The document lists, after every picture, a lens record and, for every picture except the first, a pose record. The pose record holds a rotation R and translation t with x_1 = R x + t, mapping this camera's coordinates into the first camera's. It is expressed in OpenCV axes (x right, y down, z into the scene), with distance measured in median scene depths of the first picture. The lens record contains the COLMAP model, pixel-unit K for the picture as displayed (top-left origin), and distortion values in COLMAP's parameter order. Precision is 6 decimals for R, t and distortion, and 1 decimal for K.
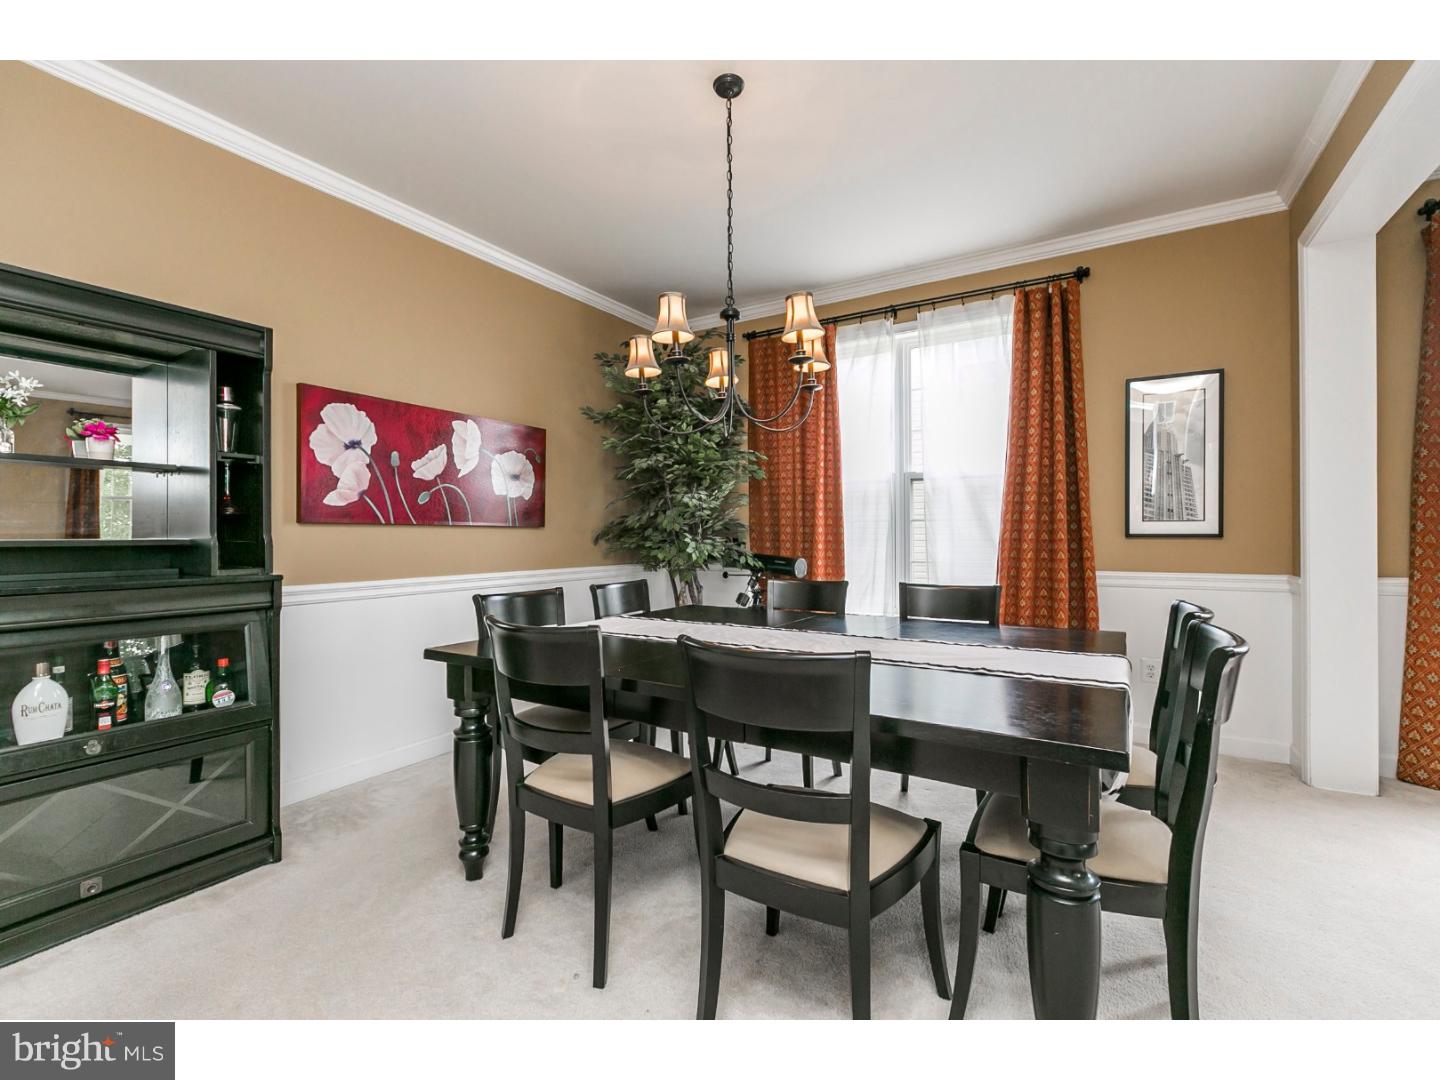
lens RADIAL K [[634.5, 0, 708.7], [0, 634.5, 537.8], [0, 0, 1]] dist [0.001569, -0.000079]
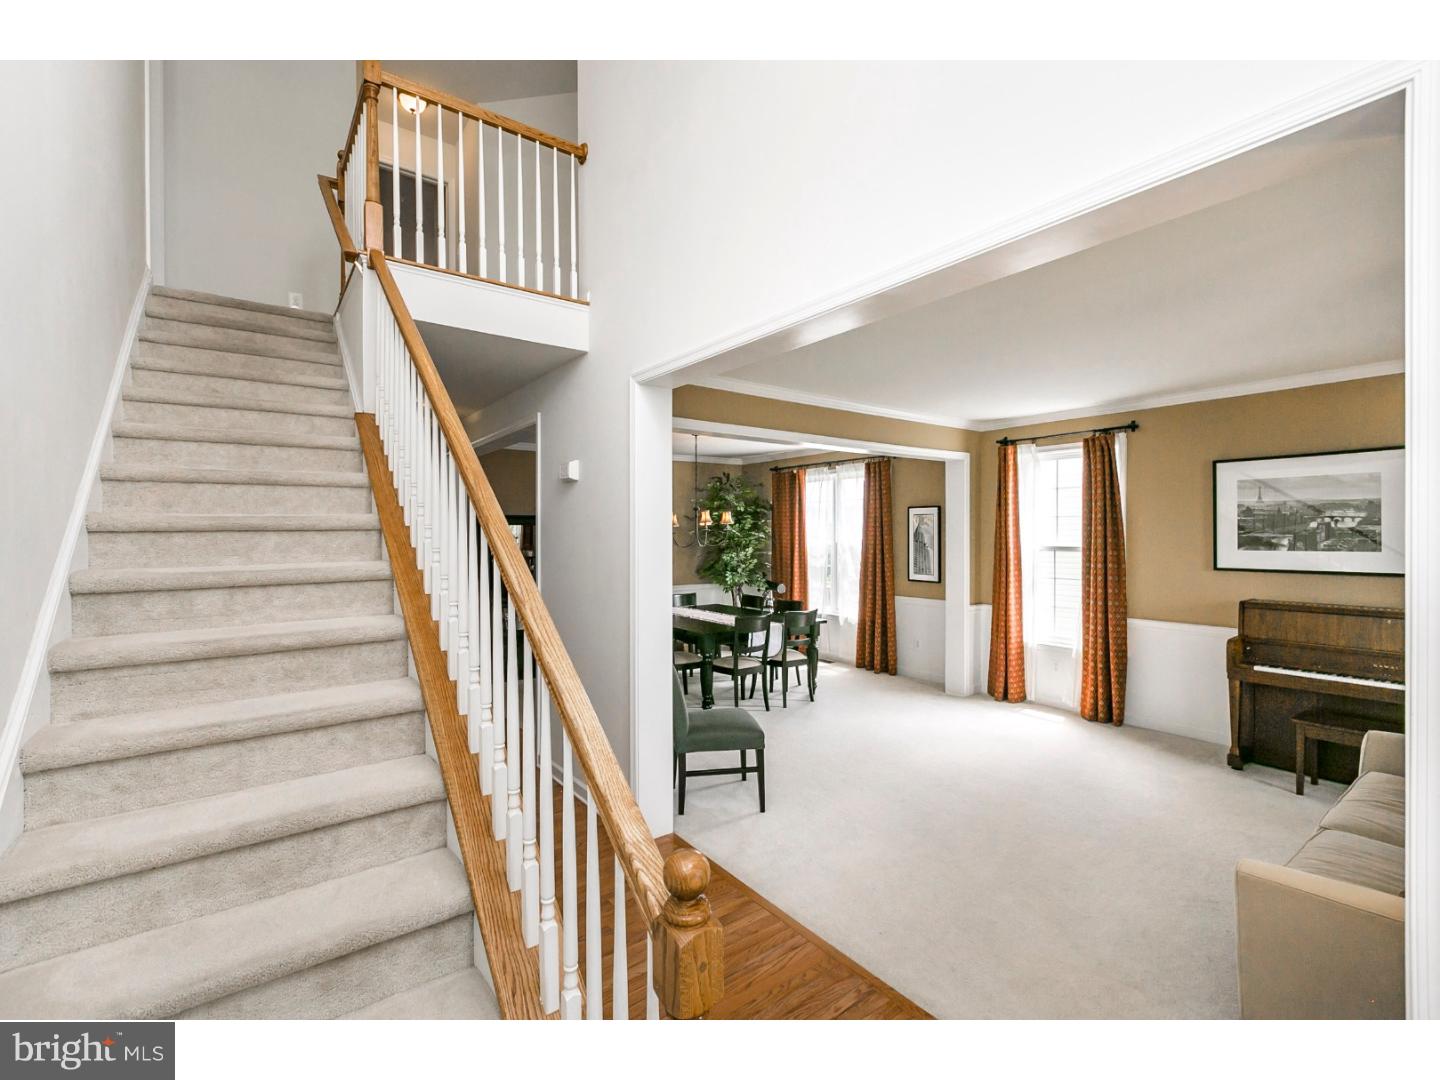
lens RADIAL K [[634.5, 0, 708.7], [0, 634.5, 537.8], [0, 0, 1]] dist [0.001569, -0.000079]
pose [[0.931774, 0.002083, -0.363033, 0.821513], [0.002852, 0.999911, 0.013059, -0.177406], [0.363028, -0.013204, 0.931685, -1.248568]]
